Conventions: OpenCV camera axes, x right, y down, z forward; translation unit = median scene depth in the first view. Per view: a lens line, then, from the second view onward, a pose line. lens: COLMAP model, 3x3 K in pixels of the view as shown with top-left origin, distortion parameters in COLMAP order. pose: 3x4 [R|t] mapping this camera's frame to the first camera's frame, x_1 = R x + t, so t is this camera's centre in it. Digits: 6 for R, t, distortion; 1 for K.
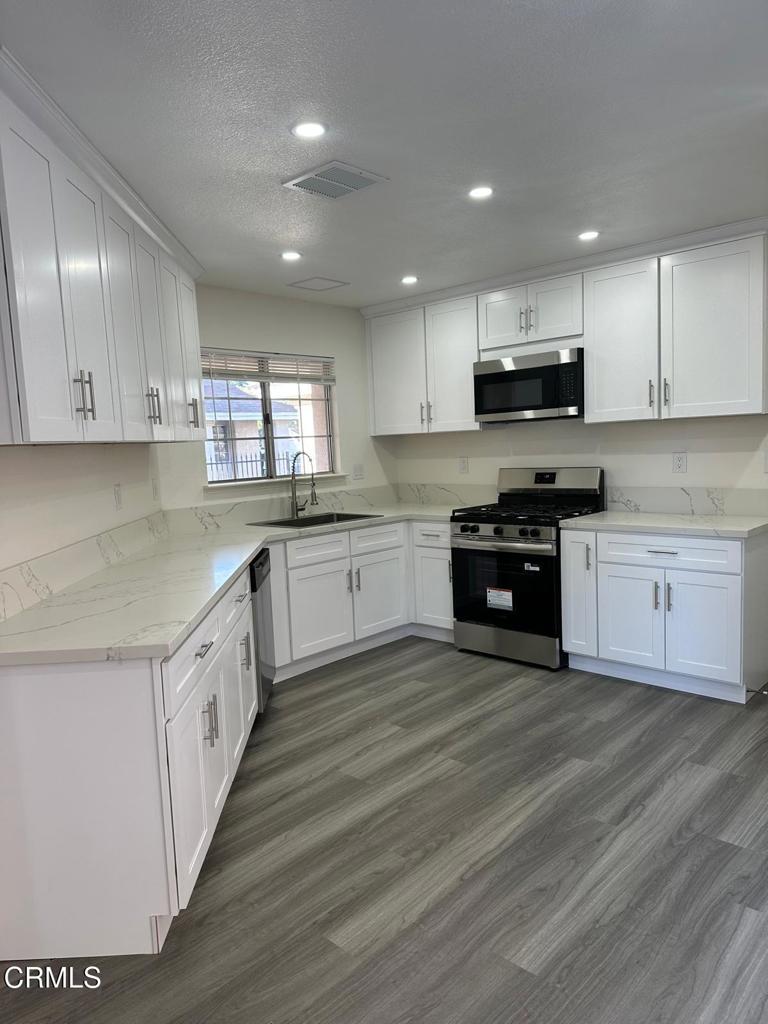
lens RADIAL K [[702.6, 0, 379.2], [0, 702.6, 514.3], [0, 0, 1]] dist [0.118522, -0.216846]
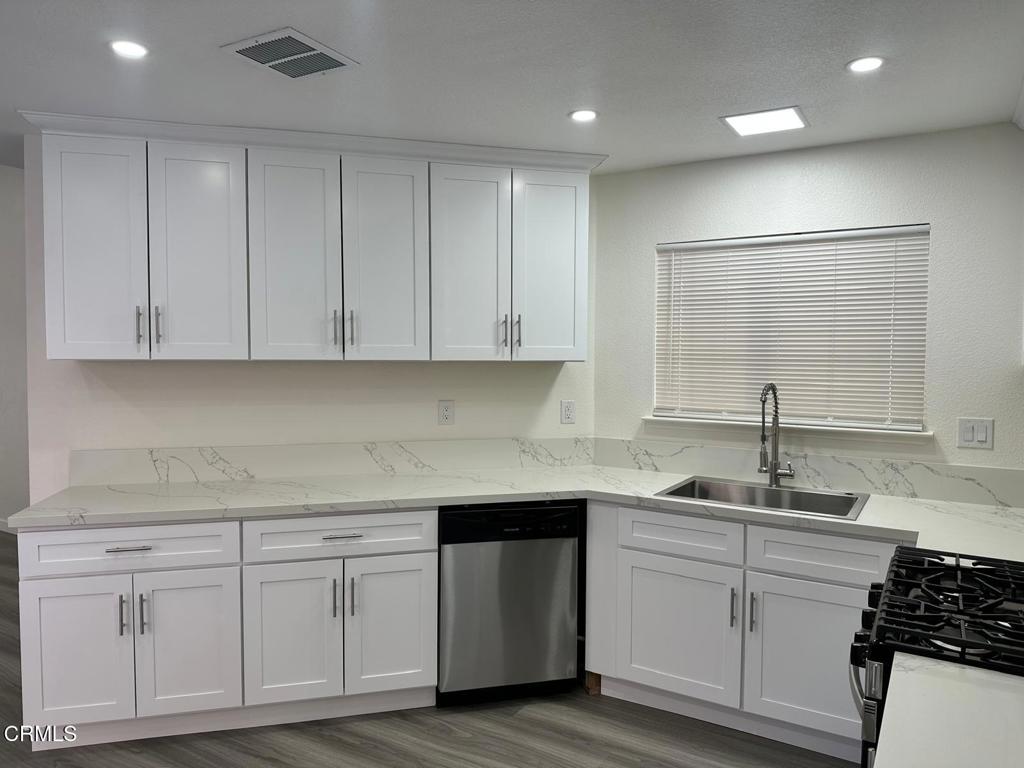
lens RADIAL K [[710.8, 0, 517.1], [0, 710.8, 383.4], [0, 0, 1]] dist [0.098853, -0.162978]
pose [[0.213642, 0.089379, -0.972815, 0.526257], [-0.120501, 0.990612, 0.064551, -0.116692], [0.969452, 0.103435, 0.222407, 0.709168]]
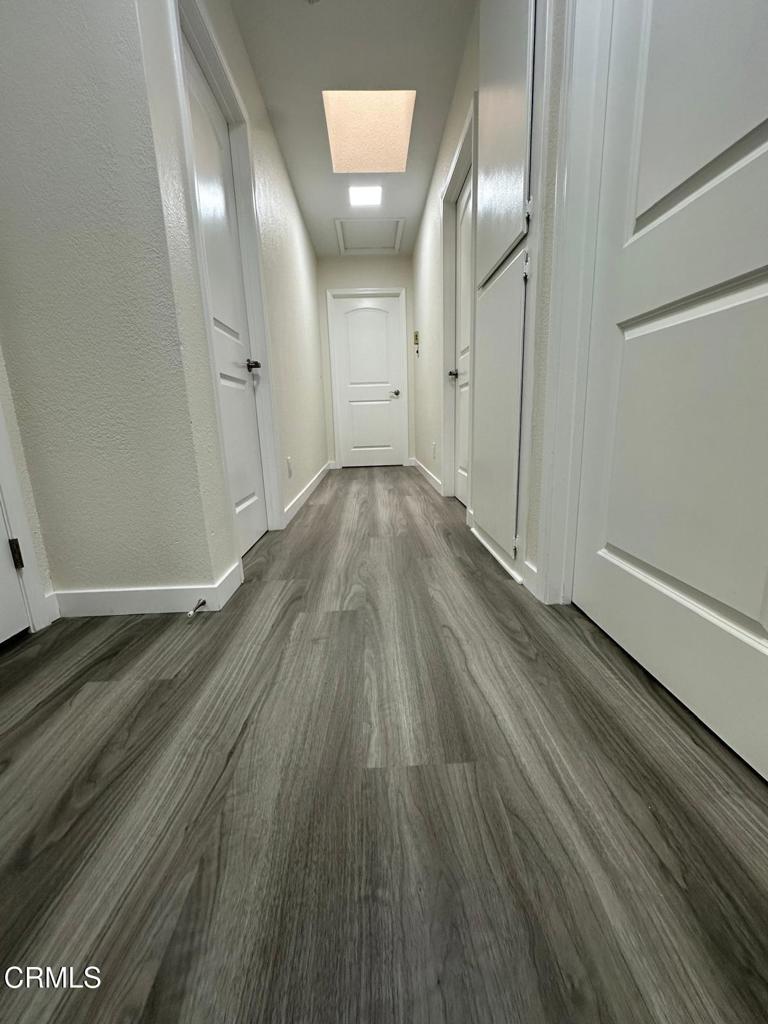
lens RADIAL K [[413.3, 0, 384.9], [0, 413.3, 511.7], [0, 0, 1]] dist [-0.000152, 0.000629]
pose [[-0.702140, 0.219833, -0.677254, 0.271325], [-0.012545, 0.947180, 0.320456, 0.106639], [0.711928, 0.233501, -0.662296, 0.680126]]
